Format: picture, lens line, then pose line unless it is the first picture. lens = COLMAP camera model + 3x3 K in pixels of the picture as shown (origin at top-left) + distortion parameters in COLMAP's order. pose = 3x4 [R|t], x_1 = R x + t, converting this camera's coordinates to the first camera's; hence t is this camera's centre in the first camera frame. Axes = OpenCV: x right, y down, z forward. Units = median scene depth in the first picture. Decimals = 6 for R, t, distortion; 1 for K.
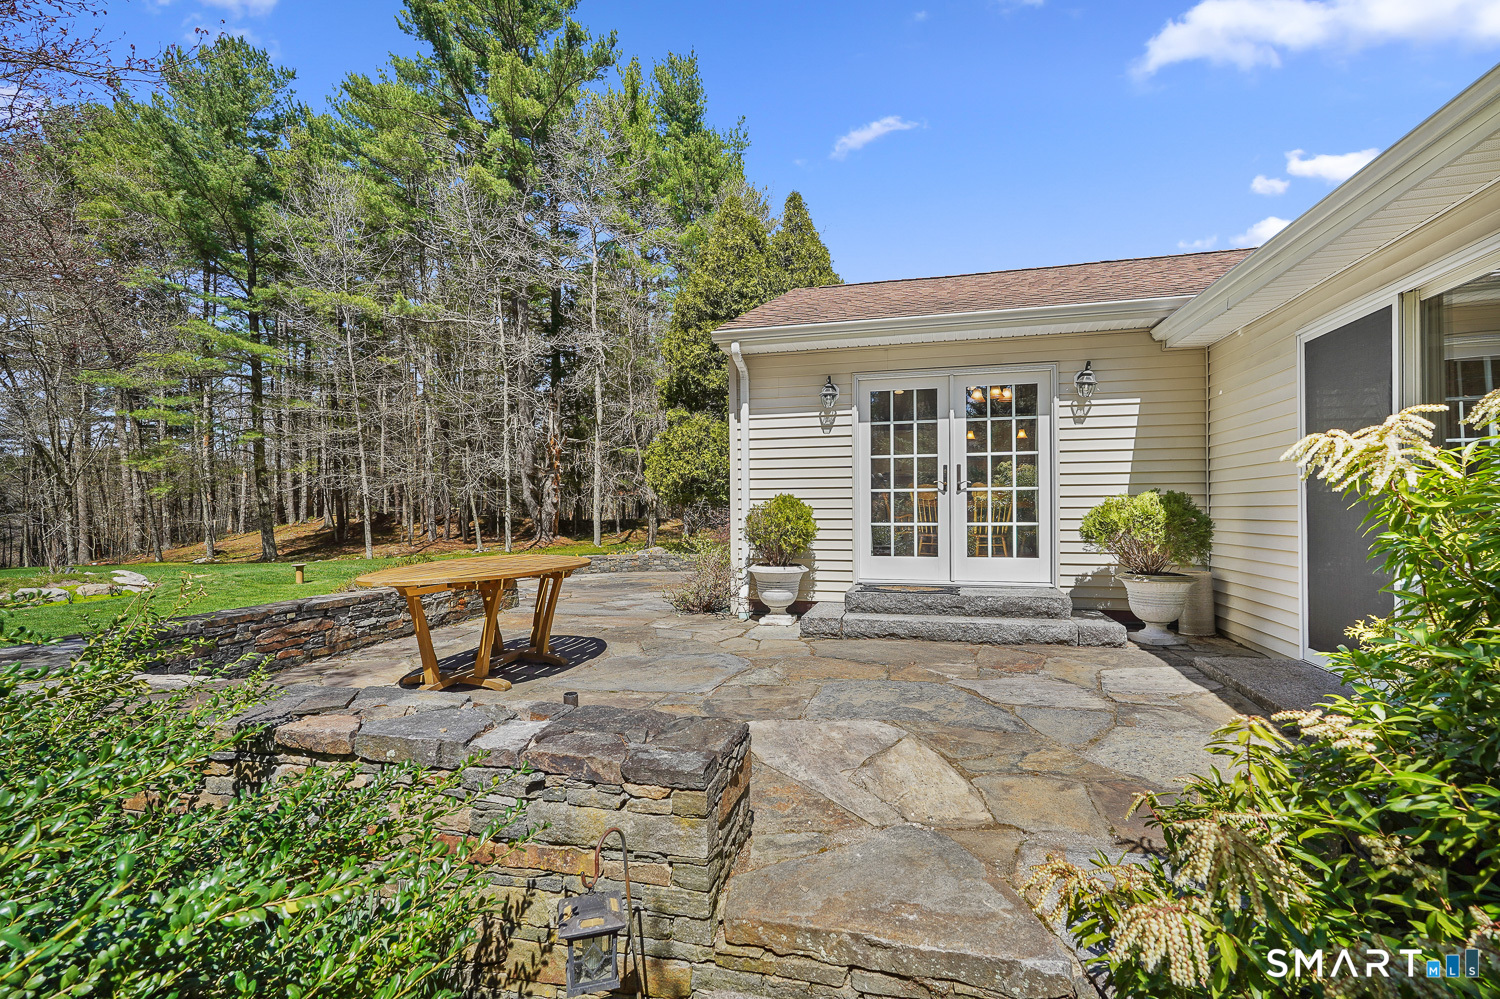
lens RADIAL K [[682.2, 0, 749.7], [0, 682.2, 505.7], [0, 0, 1]] dist [-0.012522, 0.004561]
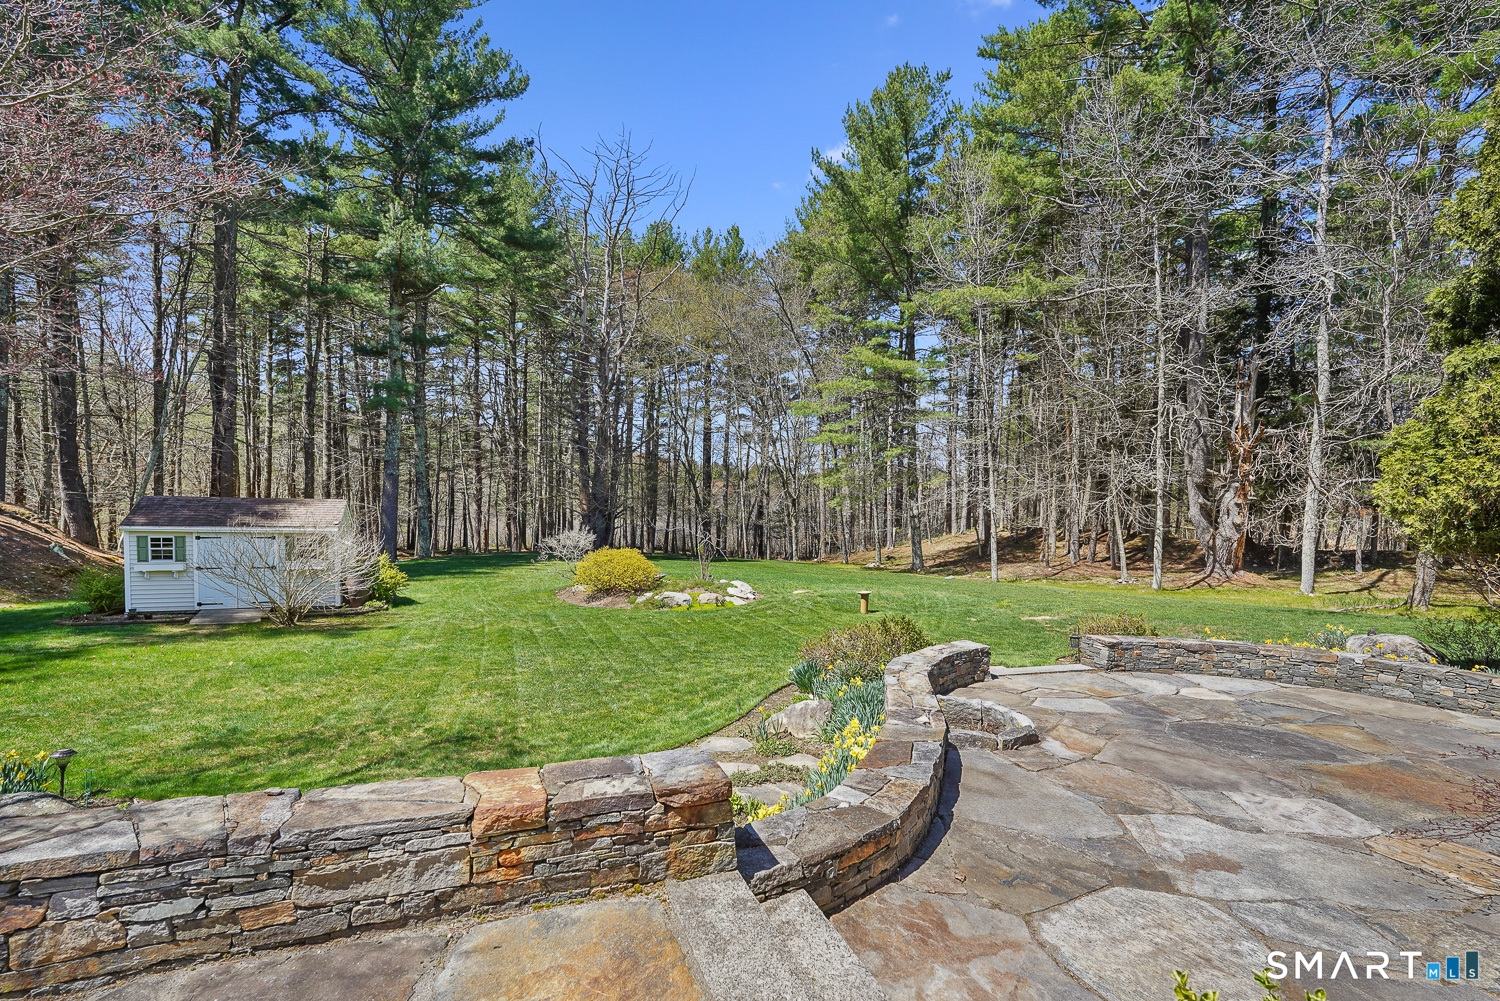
lens RADIAL K [[682.2, 0, 749.3], [0, 682.2, 546.6], [0, 0, 1]] dist [-0.012522, 0.004561]
pose [[0.577489, 0.057349, -0.814382, -0.007469], [-0.016346, 0.998142, 0.058699, -0.014860], [0.816235, -0.020586, 0.577353, 0.202751]]
